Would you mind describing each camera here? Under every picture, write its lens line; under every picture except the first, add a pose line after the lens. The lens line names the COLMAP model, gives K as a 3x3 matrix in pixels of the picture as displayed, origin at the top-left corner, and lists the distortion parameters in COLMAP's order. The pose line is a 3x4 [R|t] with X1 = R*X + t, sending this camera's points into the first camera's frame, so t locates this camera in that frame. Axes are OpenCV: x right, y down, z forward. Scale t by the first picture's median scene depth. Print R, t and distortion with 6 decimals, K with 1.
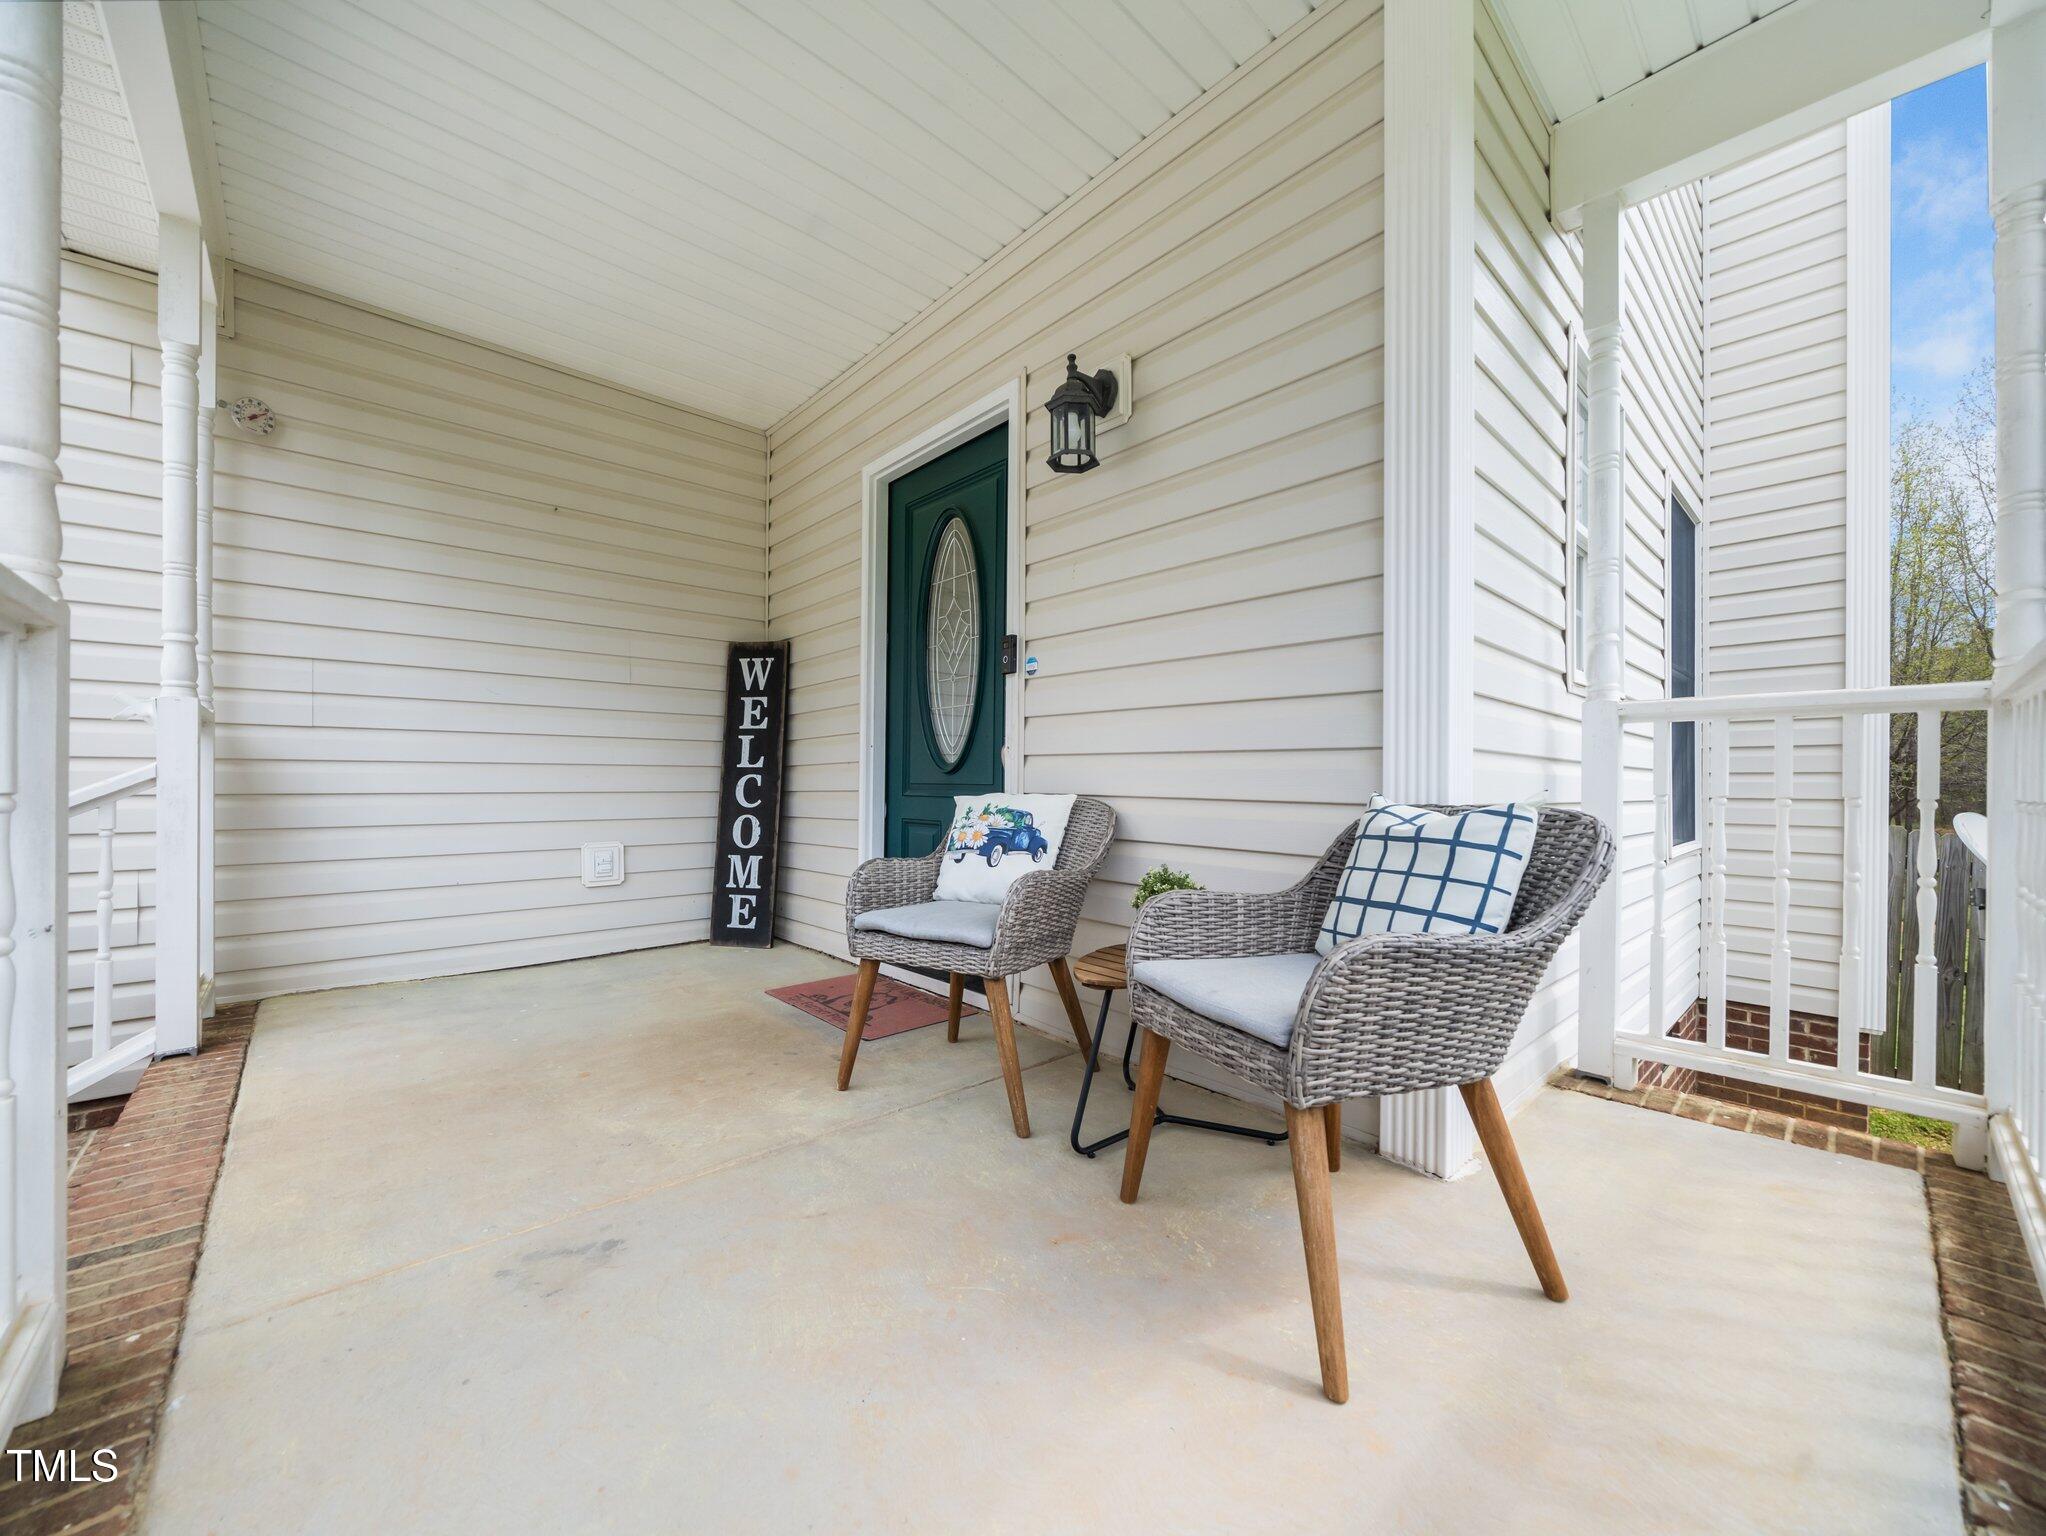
lens RADIAL K [[780.3, 0, 1023.3], [0, 780.3, 780.5], [0, 0, 1]] dist [0.000432, 0.000018]
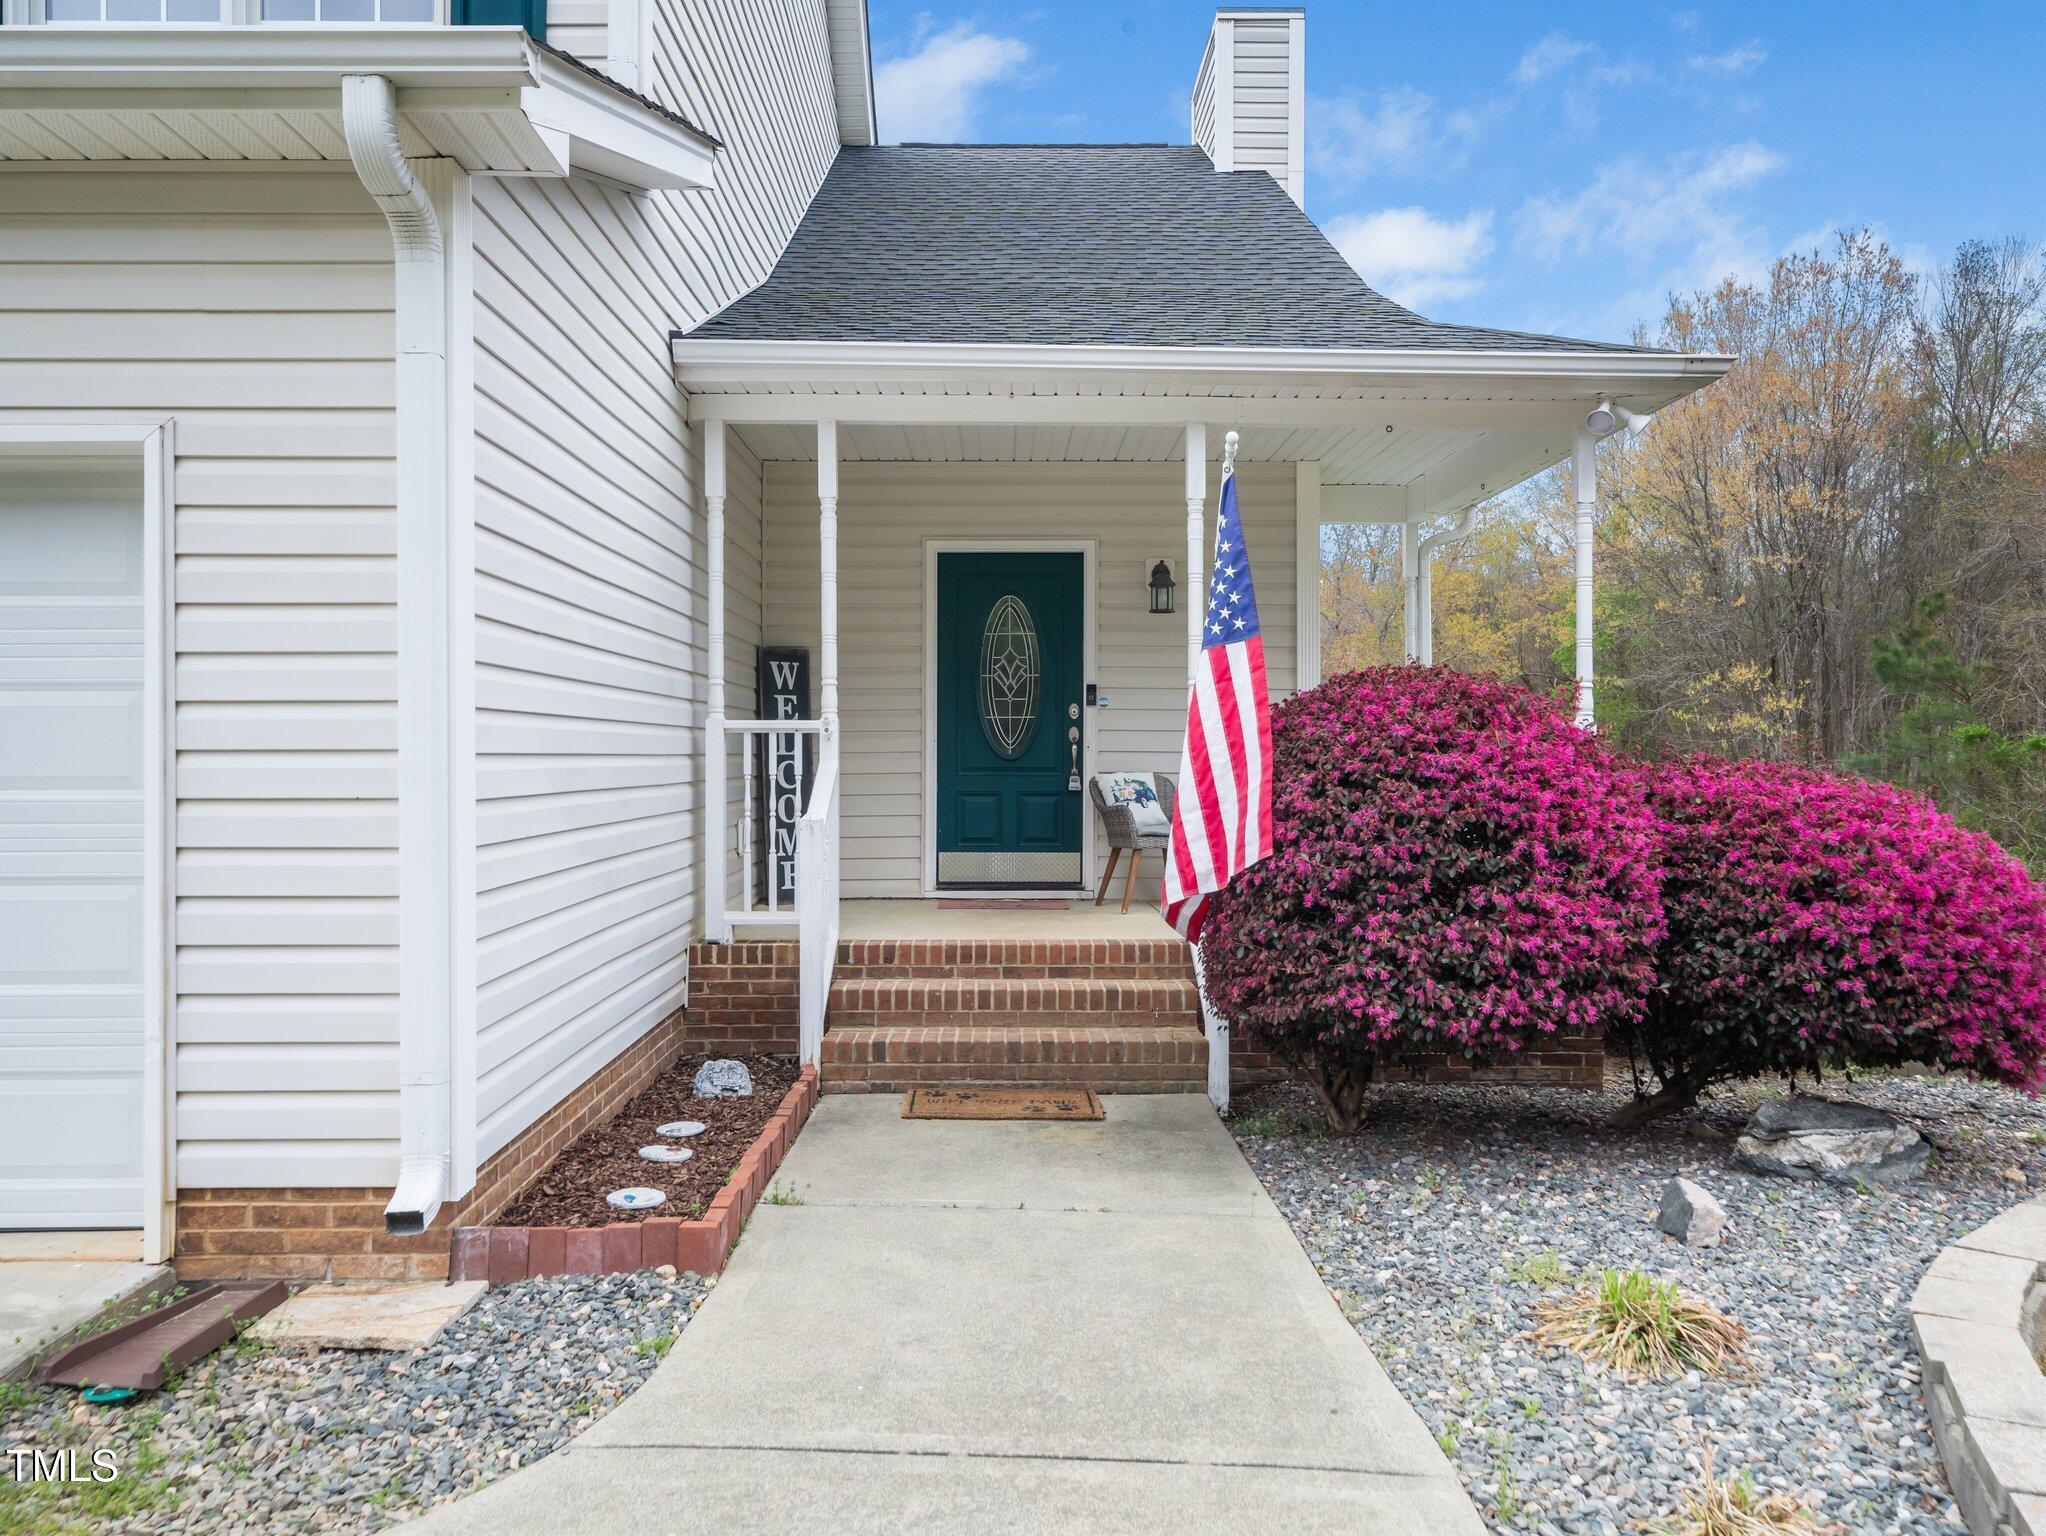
lens RADIAL K [[1374.6, 0, 1022.5], [0, 1374.6, 763.7], [0, 0, 1]] dist [-0.000483, -0.000034]
pose [[0.667110, -0.013624, 0.744835, -1.653620], [0.003105, 0.999875, 0.015508, -0.034755], [-0.744953, -0.008033, 0.667069, -0.652154]]
